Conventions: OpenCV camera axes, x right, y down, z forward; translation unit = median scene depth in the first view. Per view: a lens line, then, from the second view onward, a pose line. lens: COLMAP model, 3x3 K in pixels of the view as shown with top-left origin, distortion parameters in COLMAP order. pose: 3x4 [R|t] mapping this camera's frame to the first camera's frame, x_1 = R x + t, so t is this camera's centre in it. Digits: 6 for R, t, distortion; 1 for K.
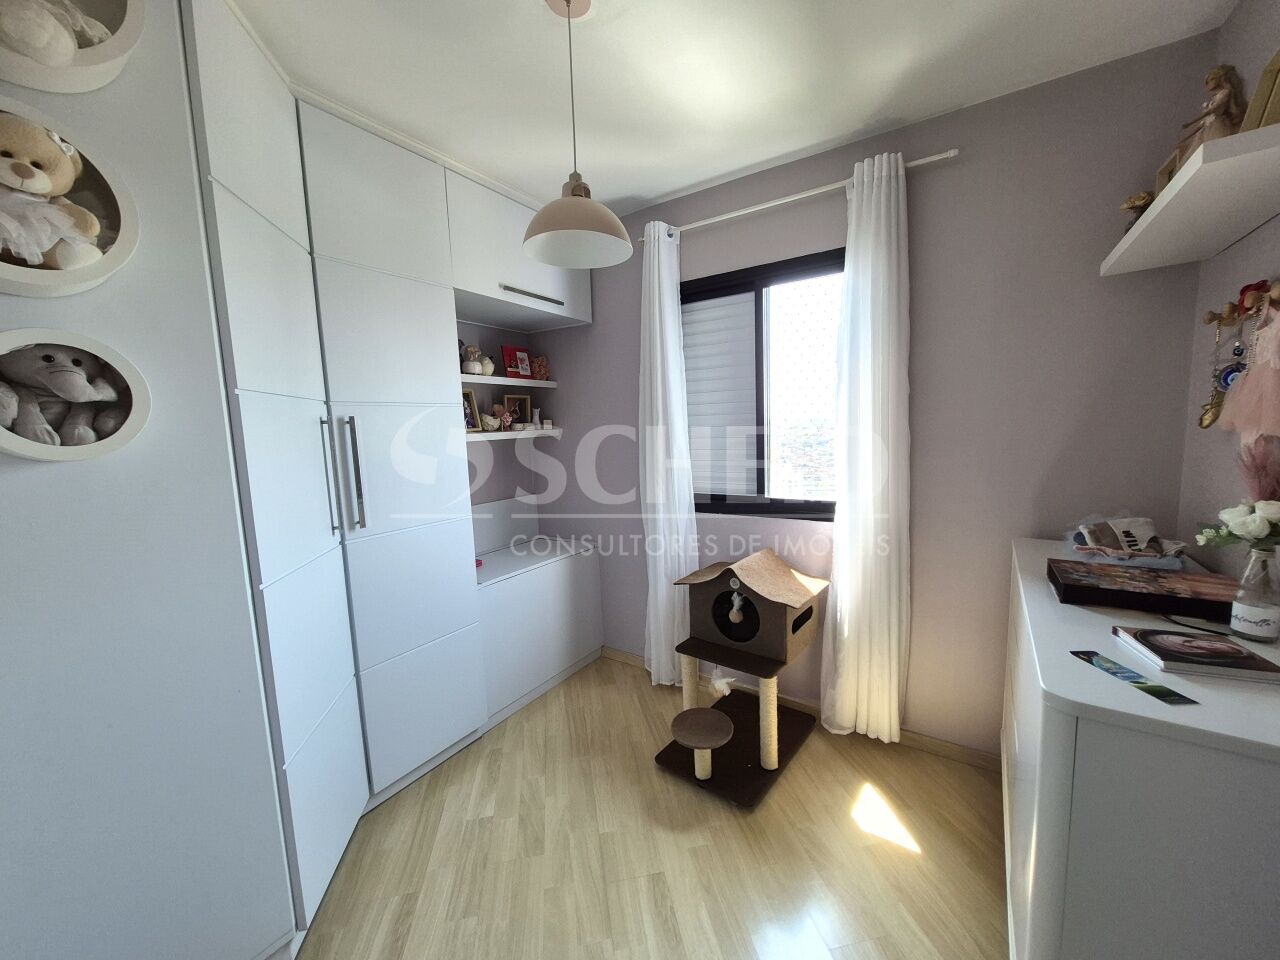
lens RADIAL K [[499.3, 0, 649.3], [0, 499.3, 485.8], [0, 0, 1]] dist [-0.002400, -0.001543]
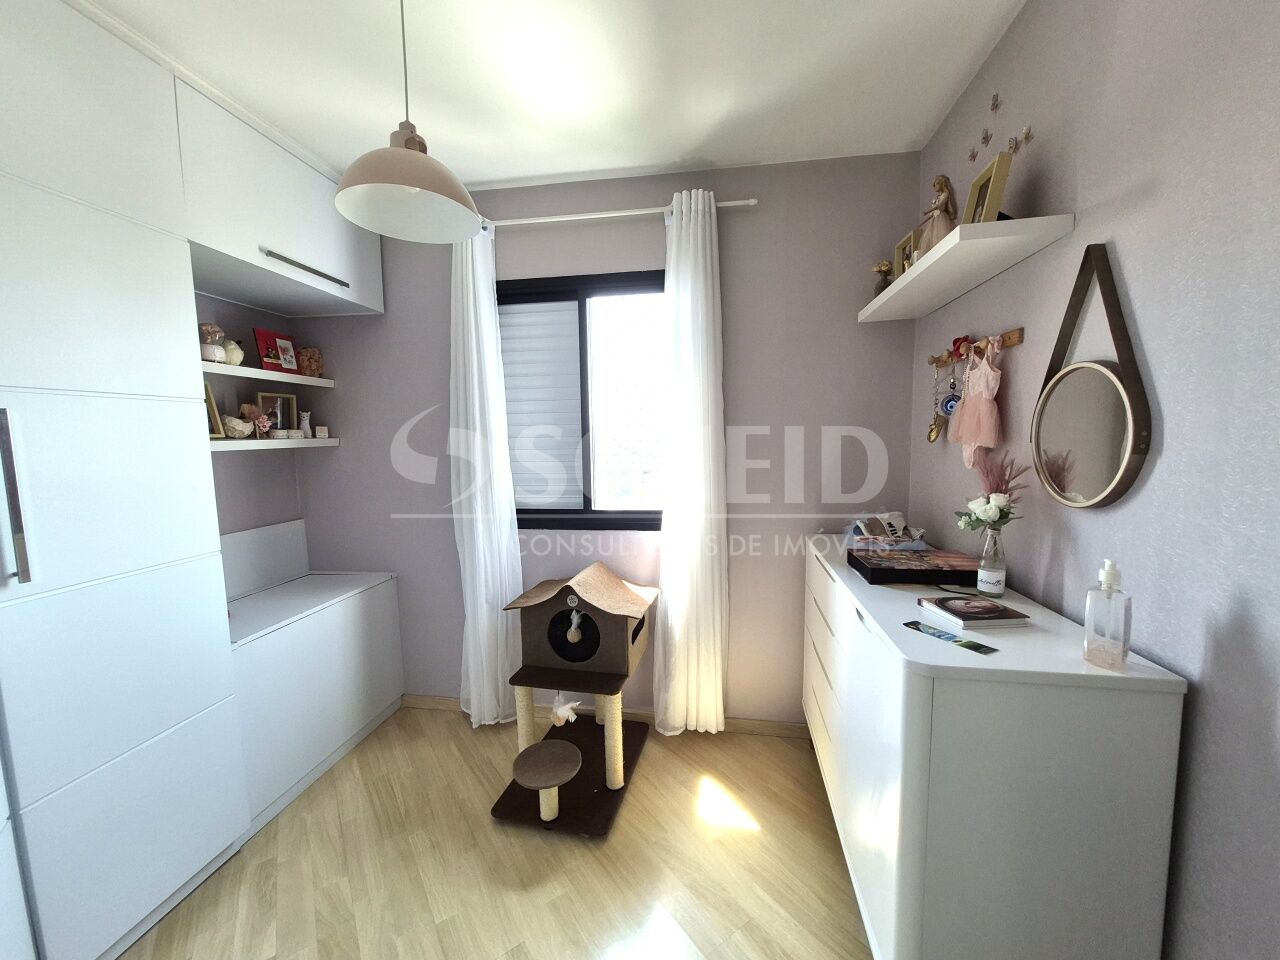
lens RADIAL K [[499.3, 0, 649.3], [0, 499.3, 485.8], [0, 0, 1]] dist [-0.002400, -0.001543]
pose [[0.907809, -0.022816, 0.418762, -0.093471], [0.035573, 0.999110, -0.022681, 0.003054], [-0.417872, 0.035487, 0.907813, 0.070024]]
